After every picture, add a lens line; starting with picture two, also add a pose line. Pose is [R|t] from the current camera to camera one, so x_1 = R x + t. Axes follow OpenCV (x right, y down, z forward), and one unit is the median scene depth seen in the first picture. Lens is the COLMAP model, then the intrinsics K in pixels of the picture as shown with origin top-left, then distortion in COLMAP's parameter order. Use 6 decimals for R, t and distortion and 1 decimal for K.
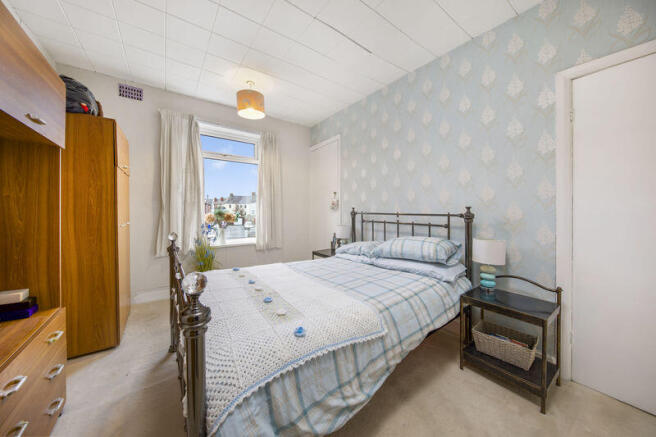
lens RADIAL K [[220.0, 0, 327.5], [0, 220.0, 212.8], [0, 0, 1]] dist [-0.009095, -0.000117]
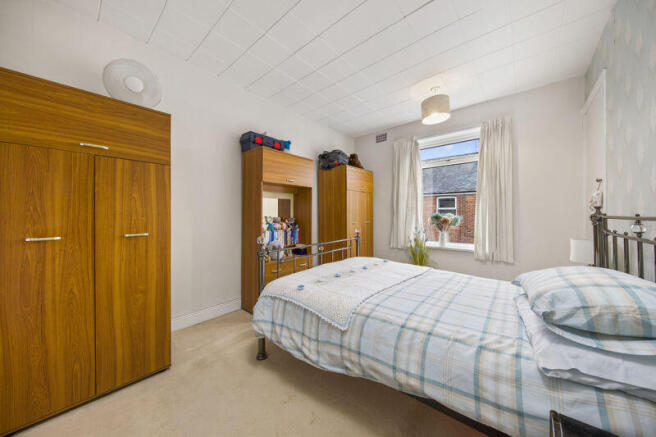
lens RADIAL K [[220.0, 0, 327.4], [0, 220.0, 215.9], [0, 0, 1]] dist [-0.009095, -0.000117]
pose [[0.232729, -0.002230, -0.972539, 0.522659], [-0.009082, 0.999949, -0.004466, 0.008557], [0.972499, 0.009872, 0.232697, 0.284381]]
